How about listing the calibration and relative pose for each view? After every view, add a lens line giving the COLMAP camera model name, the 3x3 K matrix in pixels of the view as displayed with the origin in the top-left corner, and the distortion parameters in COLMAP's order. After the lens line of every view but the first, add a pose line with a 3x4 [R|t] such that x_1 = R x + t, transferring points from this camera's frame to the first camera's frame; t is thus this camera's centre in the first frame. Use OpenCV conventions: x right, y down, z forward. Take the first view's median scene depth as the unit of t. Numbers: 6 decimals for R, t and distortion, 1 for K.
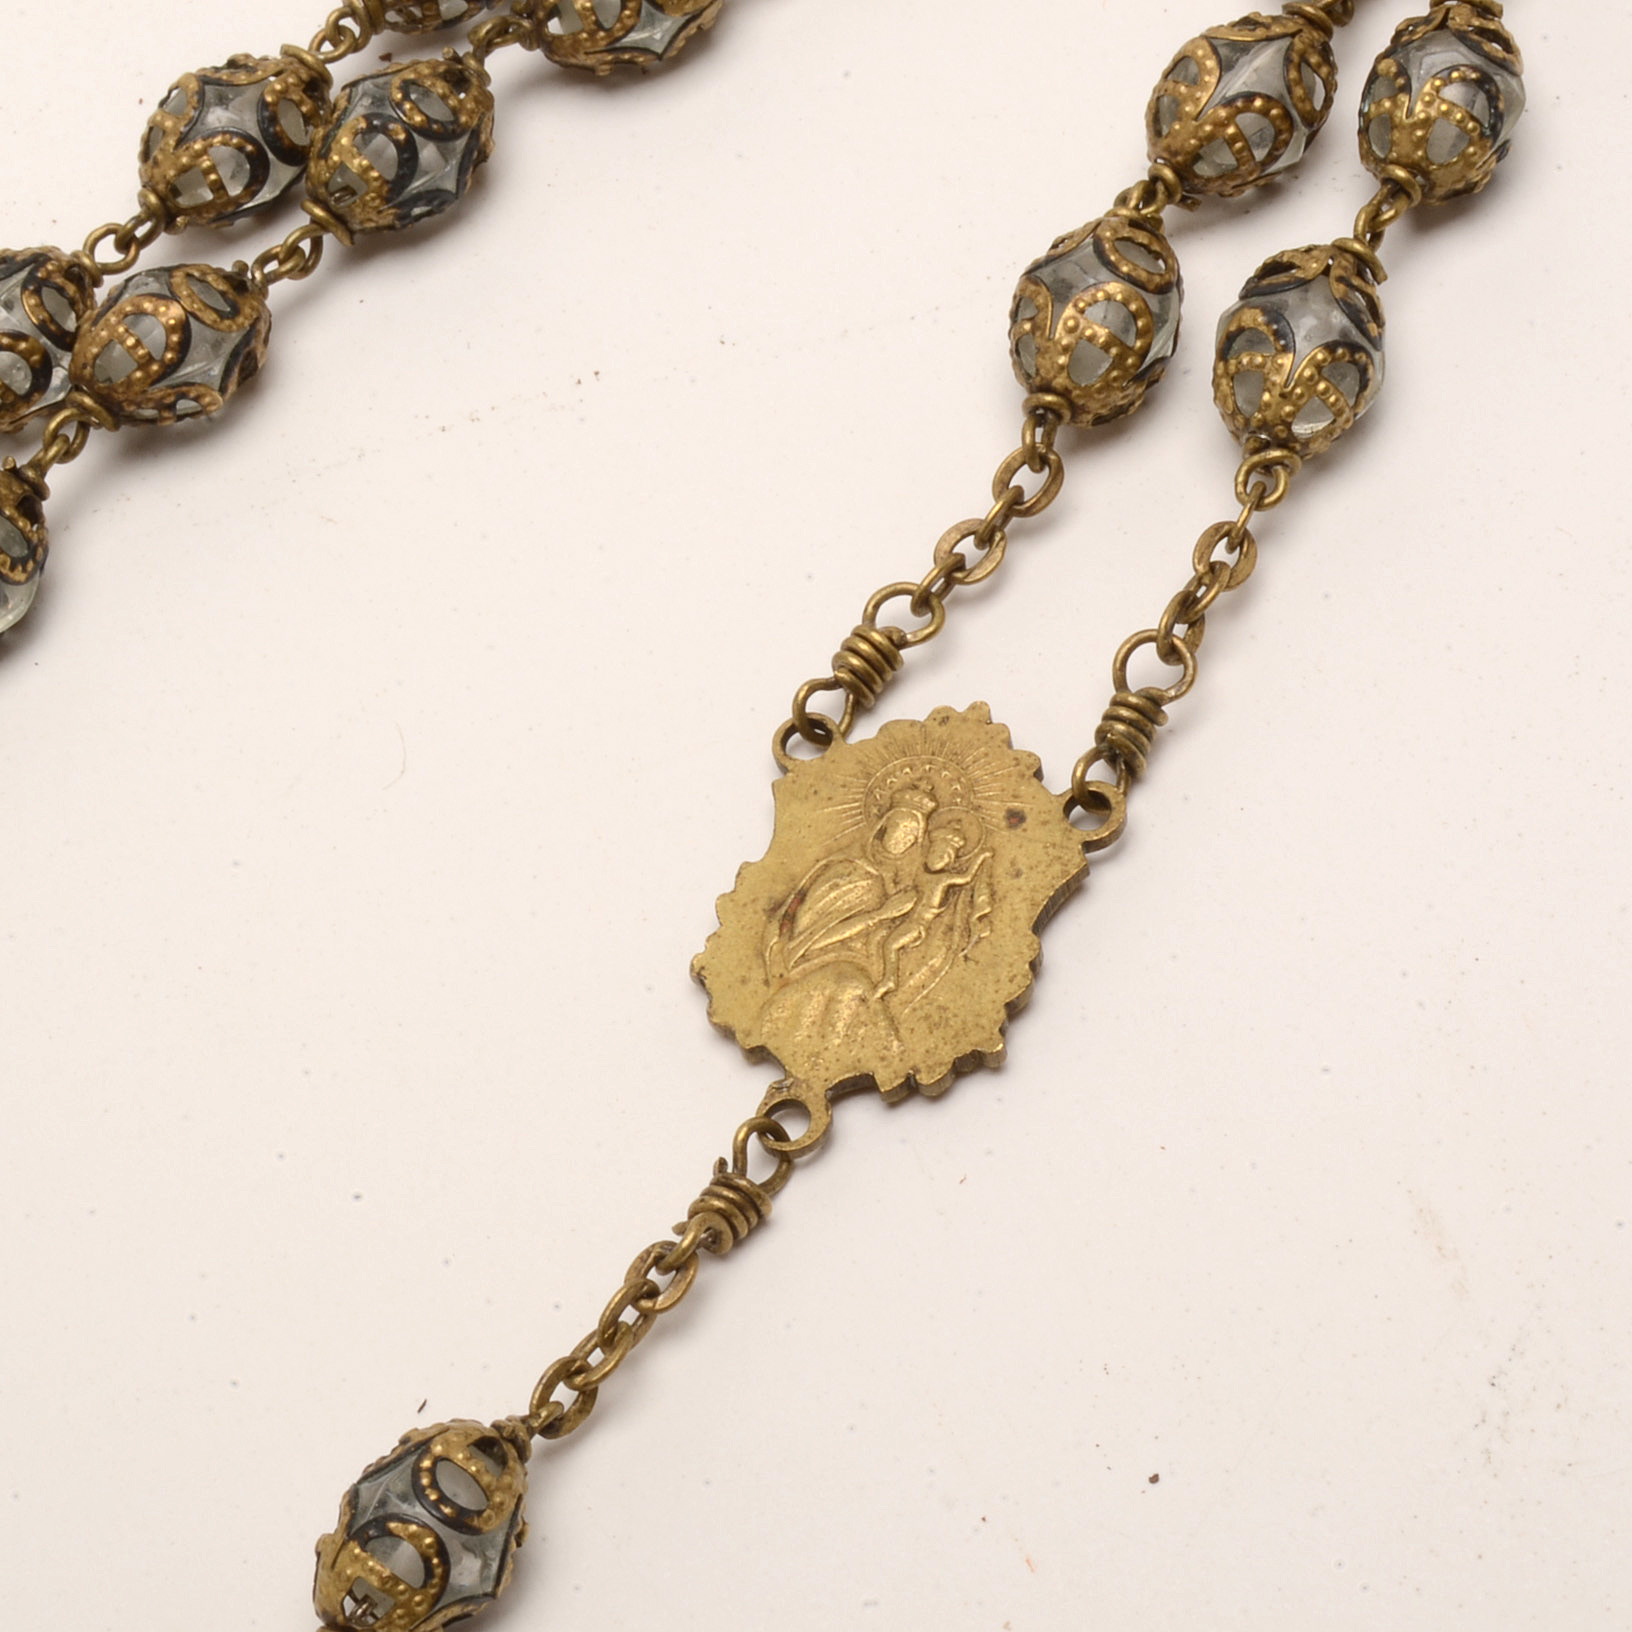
lens RADIAL K [[5445.4, 0, 816.0], [0, 5445.4, 816.0], [0, 0, 1]] dist [-0.022586, 0.374871]
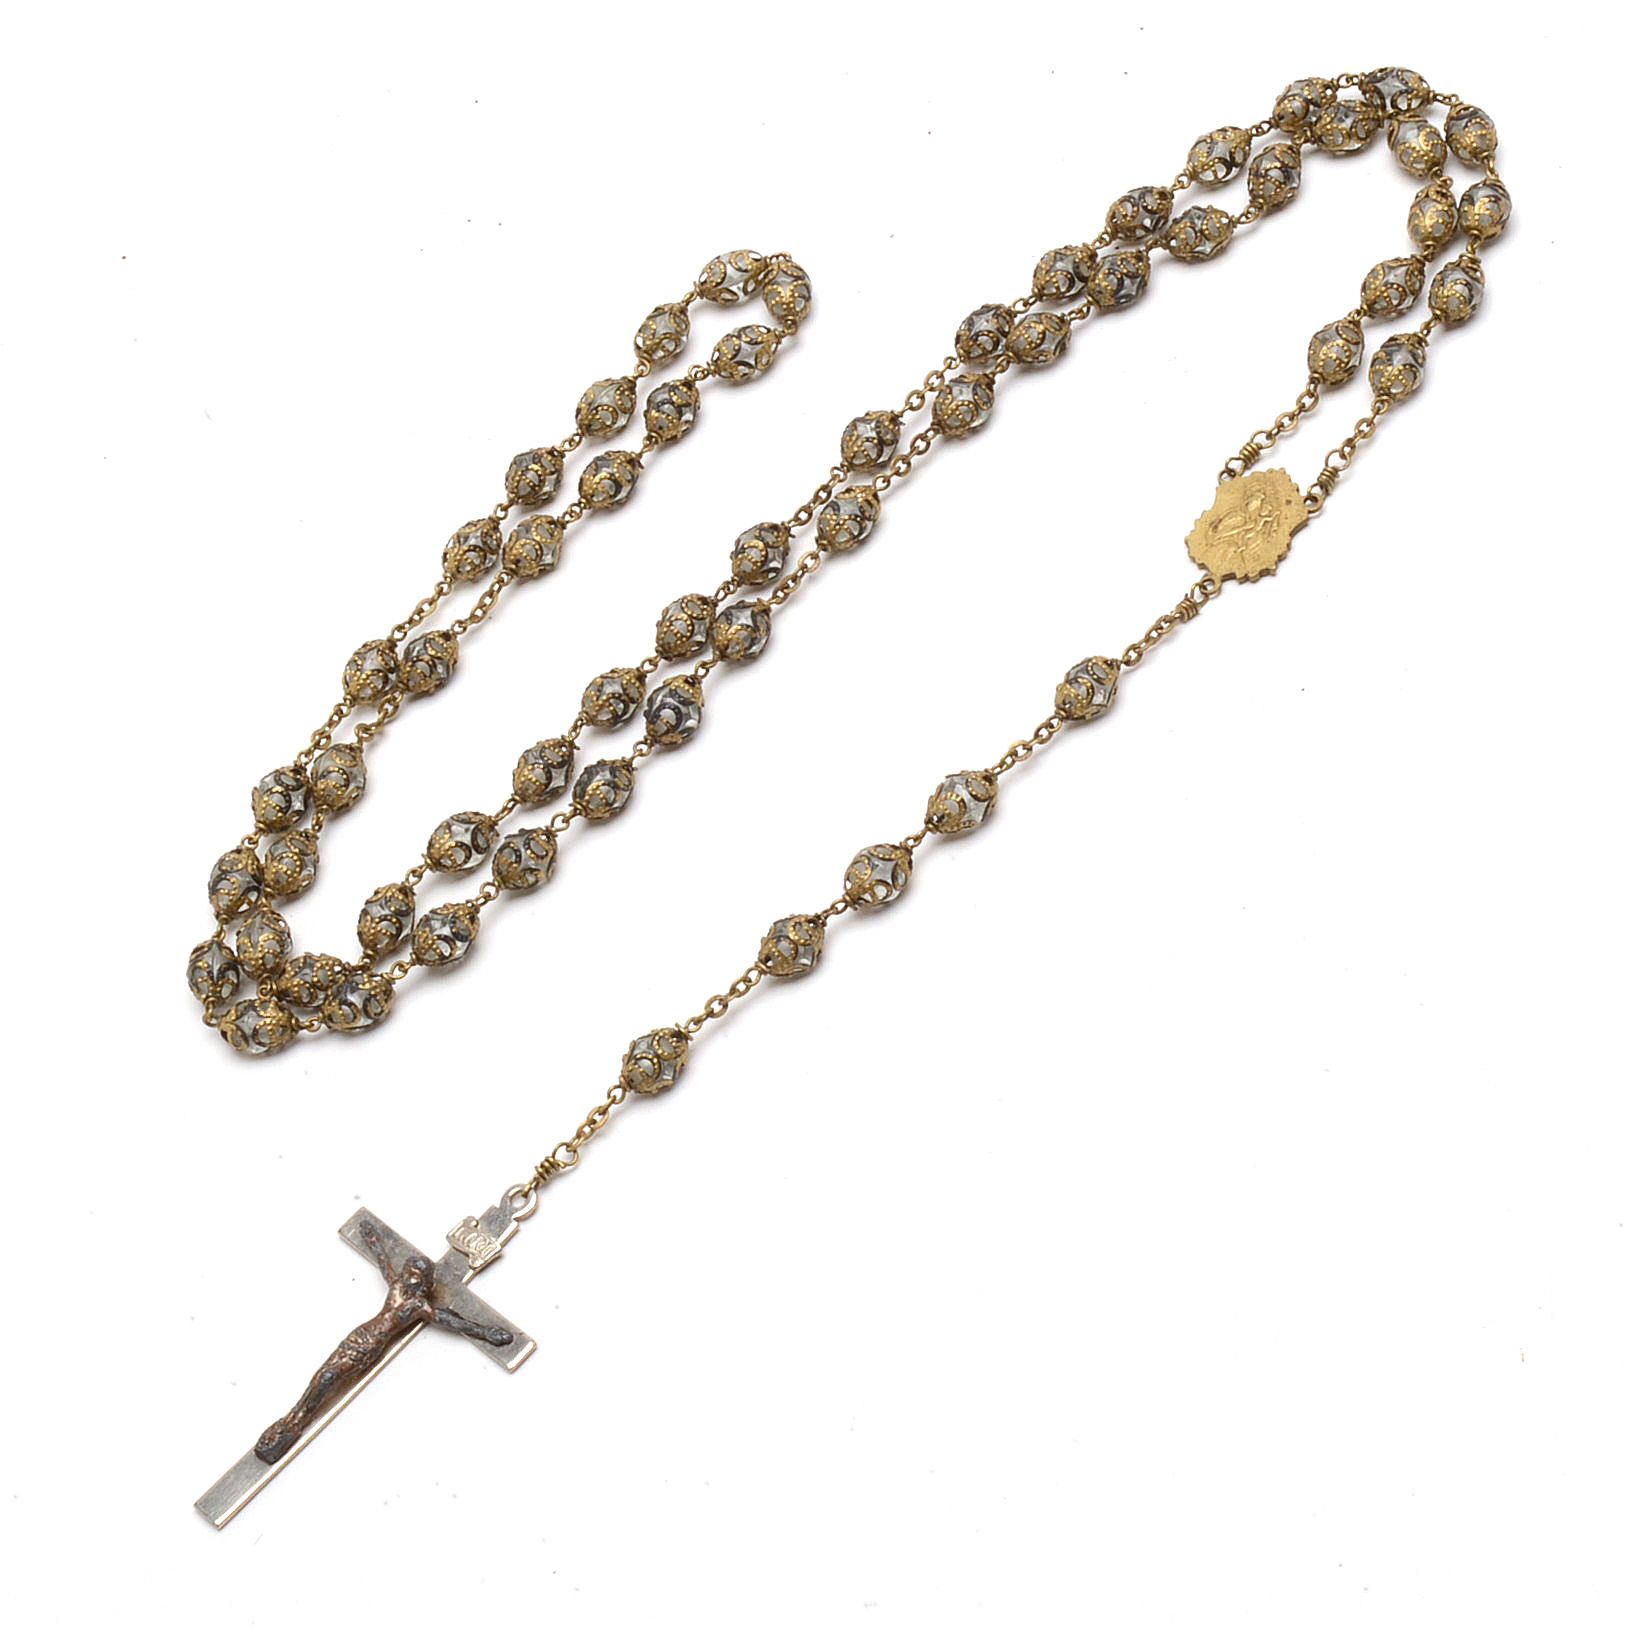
lens RADIAL K [[5135.0, 0, 816.0], [0, 5135.0, 816.0], [0, 0, 1]] dist [-0.041964, 0.132498]
pose [[0.987448, 0.086203, -0.132348, 0.170022], [-0.087109, 0.996198, -0.001055, 0.203033], [0.131754, 0.012570, 0.991203, -1.951931]]
